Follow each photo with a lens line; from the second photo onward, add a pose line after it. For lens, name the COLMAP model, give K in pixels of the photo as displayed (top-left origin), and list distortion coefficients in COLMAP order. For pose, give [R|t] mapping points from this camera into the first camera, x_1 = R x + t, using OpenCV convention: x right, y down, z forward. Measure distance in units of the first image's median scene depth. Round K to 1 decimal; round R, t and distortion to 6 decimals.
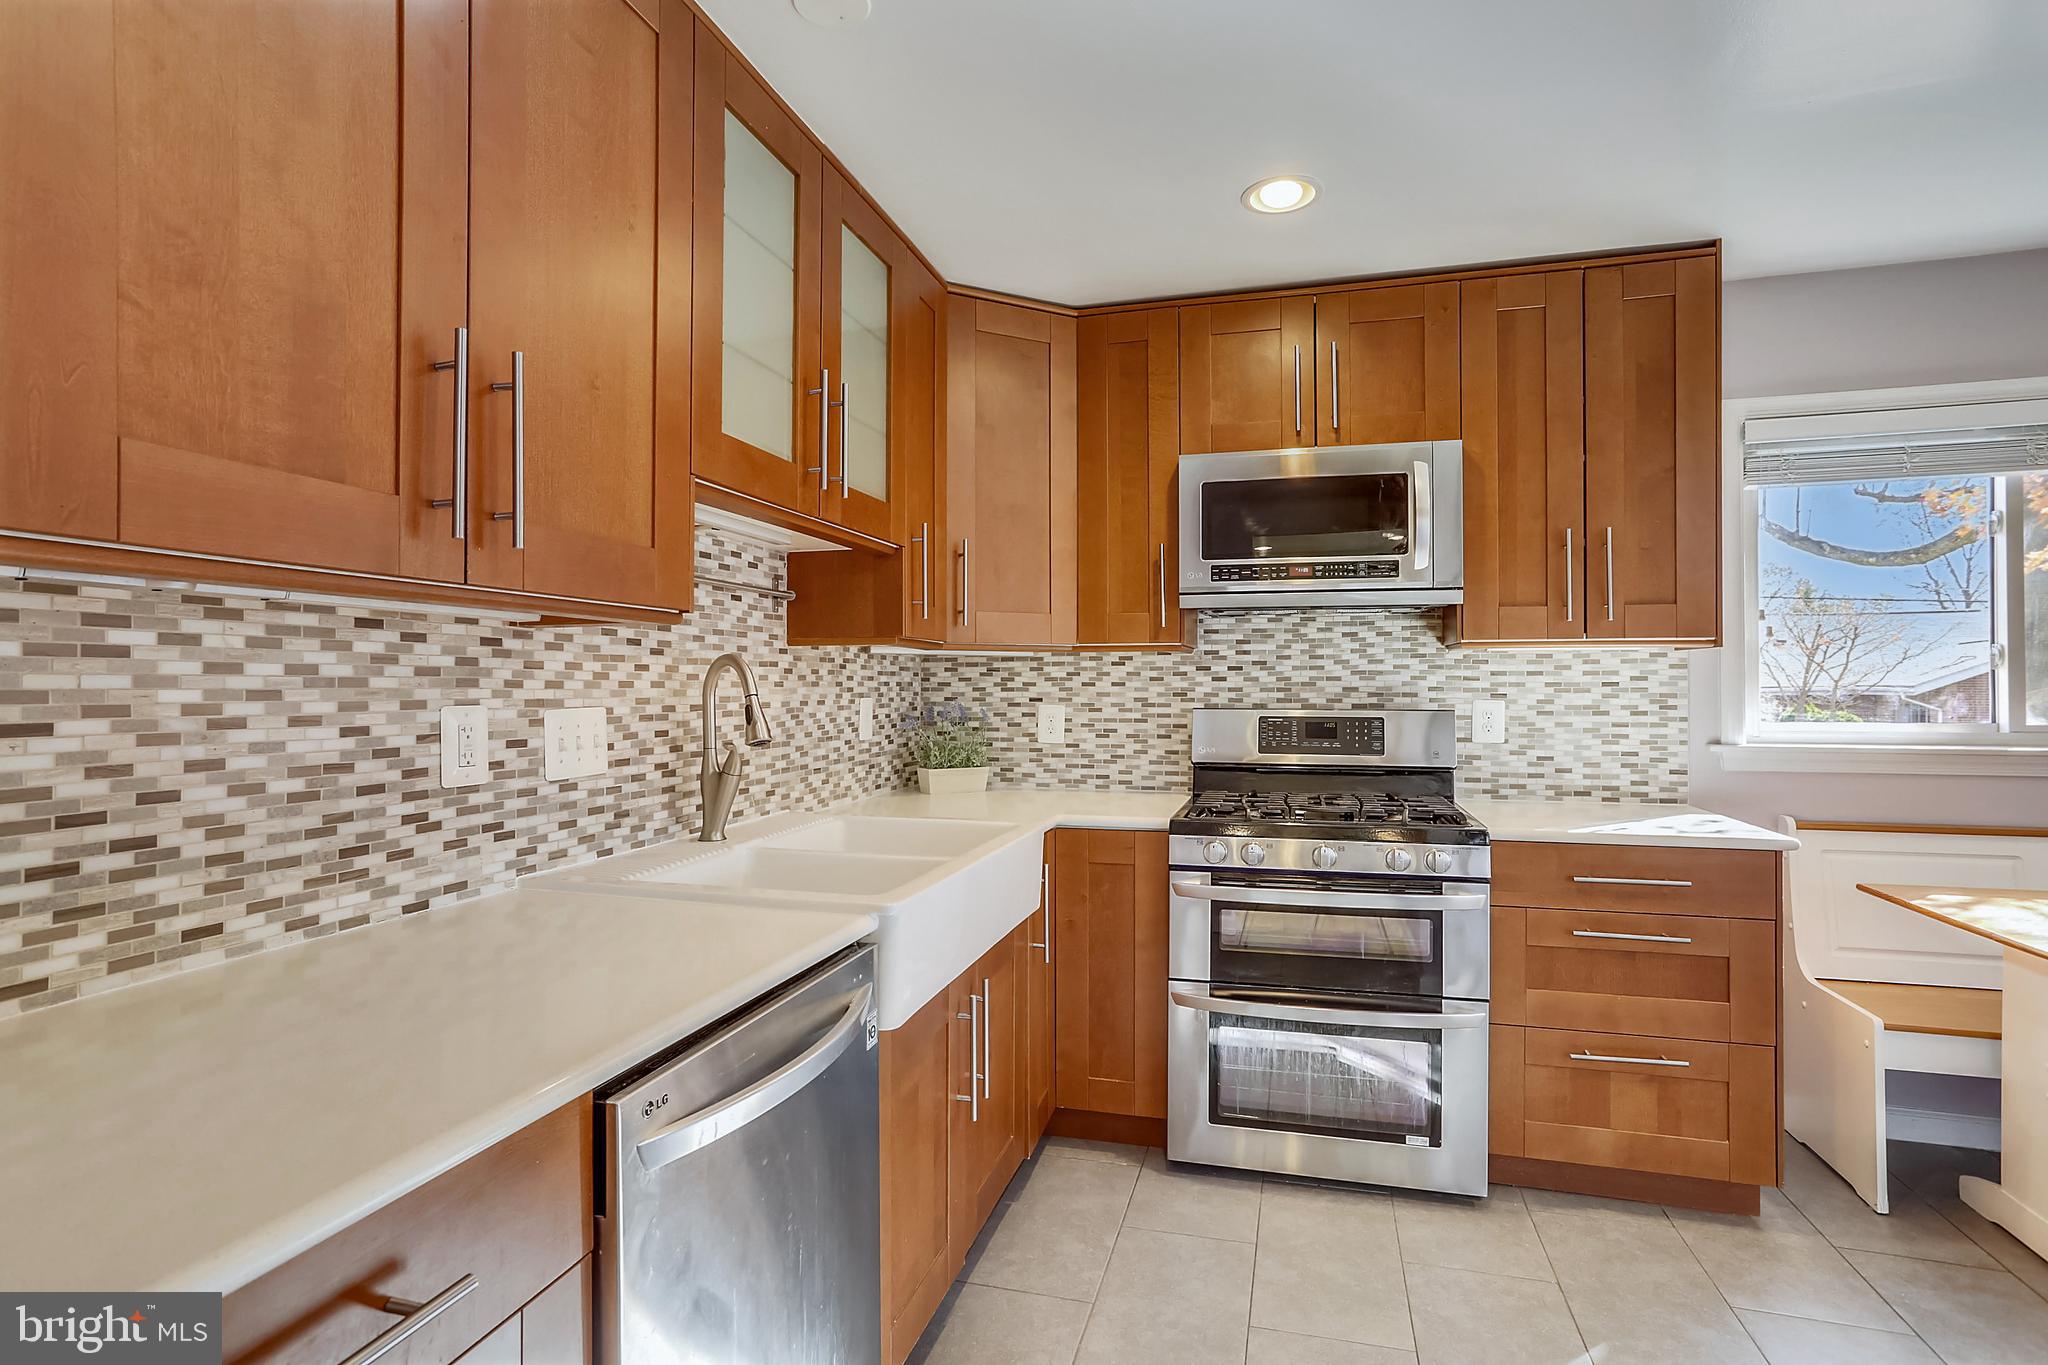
lens RADIAL K [[1013.9, 0, 997.9], [0, 1013.9, 664.5], [0, 0, 1]] dist [-0.048383, 0.041000]
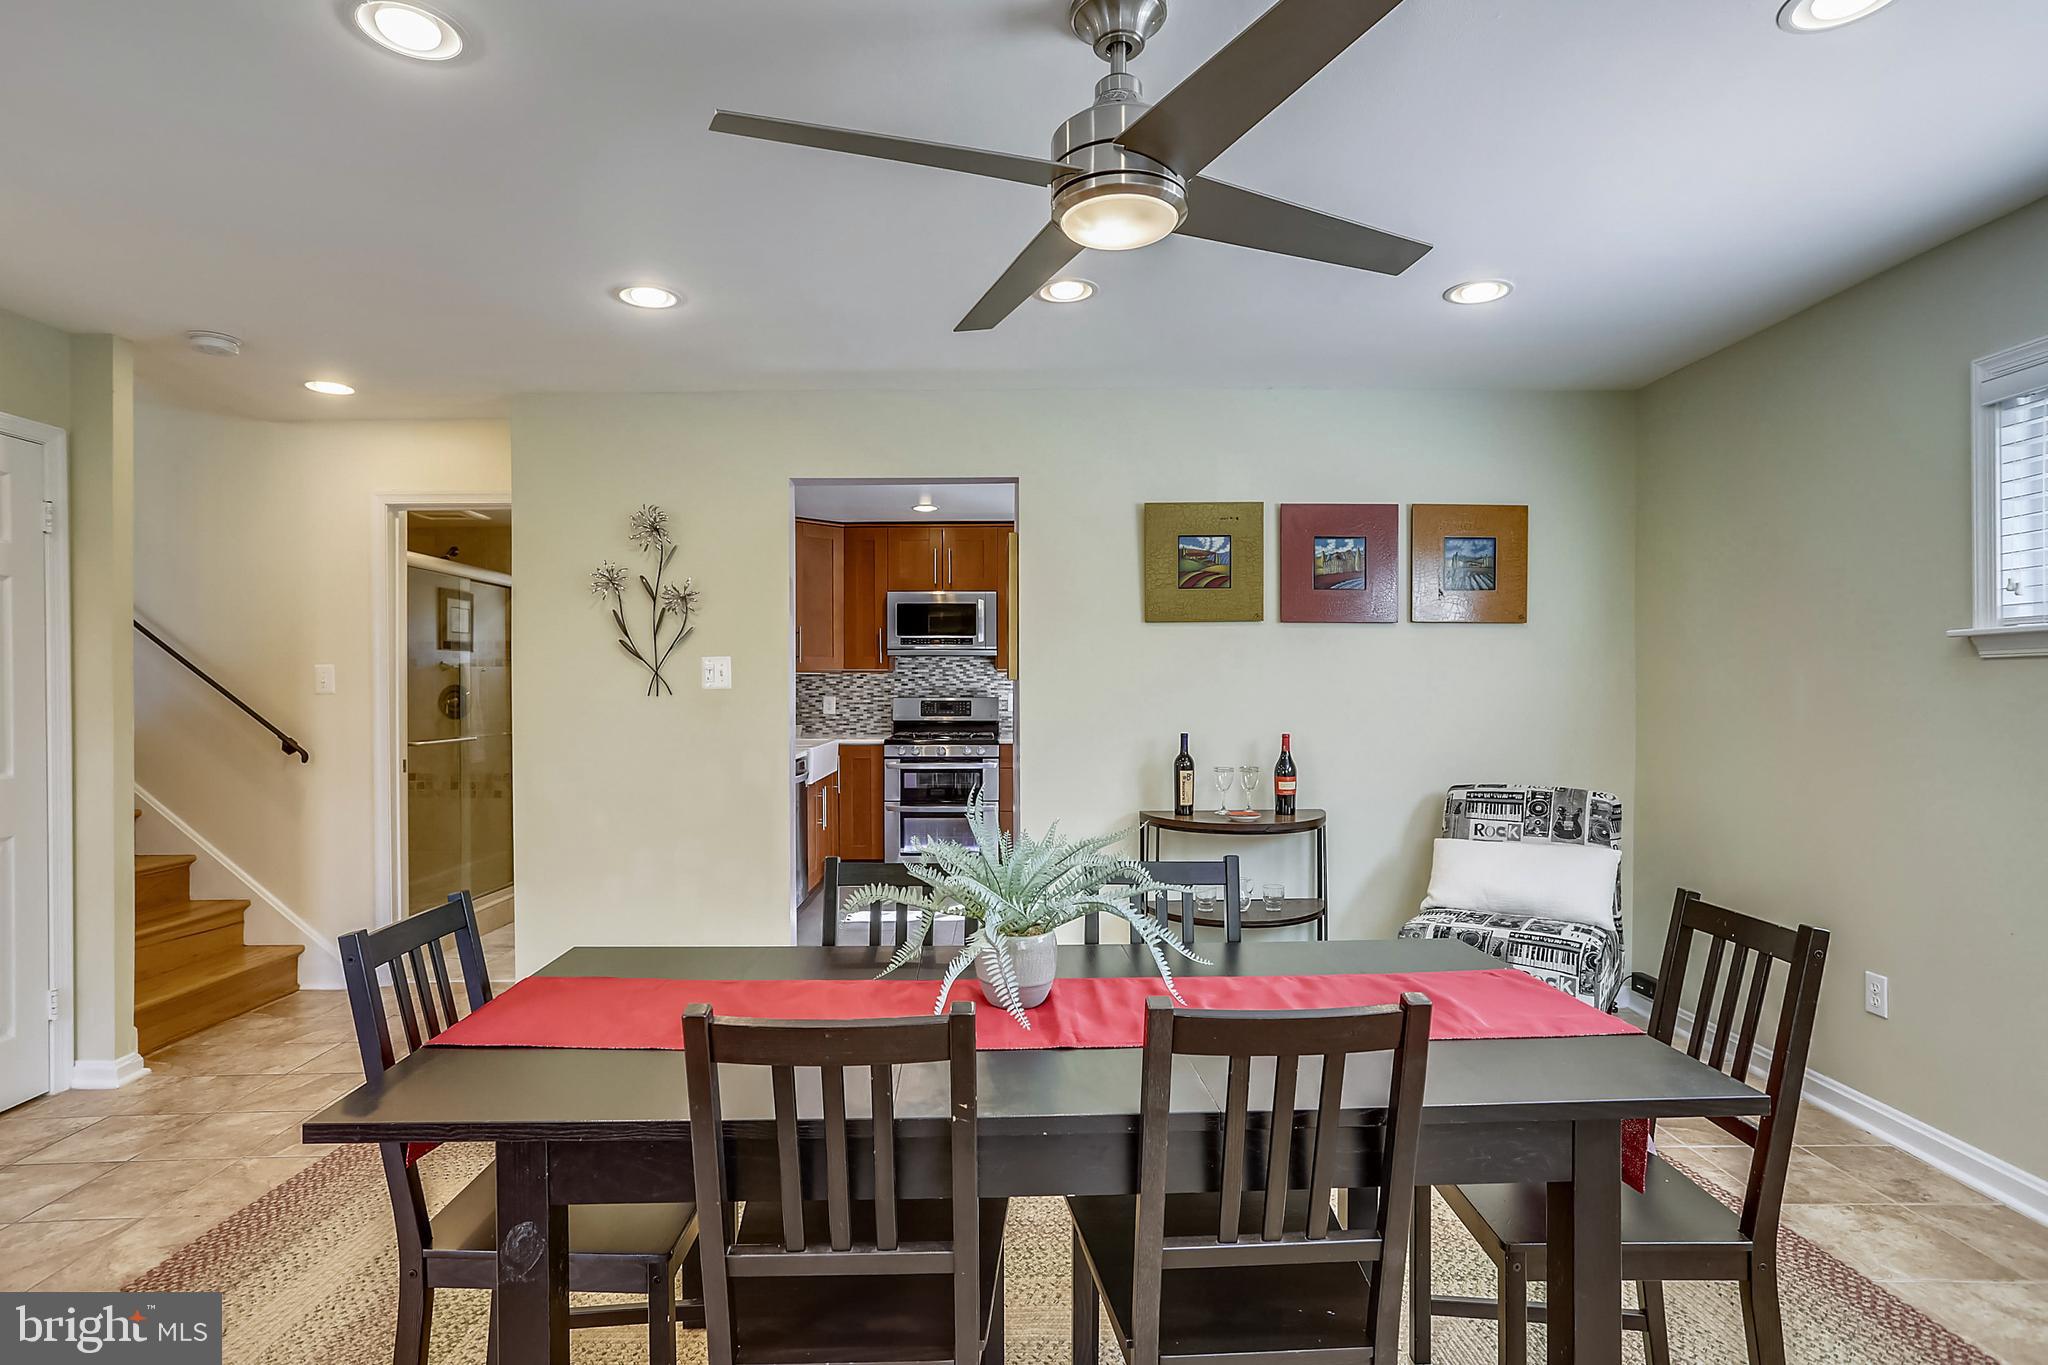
lens RADIAL K [[1062.0, 0, 1024.0], [0, 1062.0, 682.5], [0, 0, 1]] dist [-0.048909, 0.051057]
pose [[0.952516, -0.001621, 0.304483, -0.275320], [-0.002894, 0.999892, 0.014377, -0.027733], [-0.304474, -0.014576, 0.952409, -1.474868]]
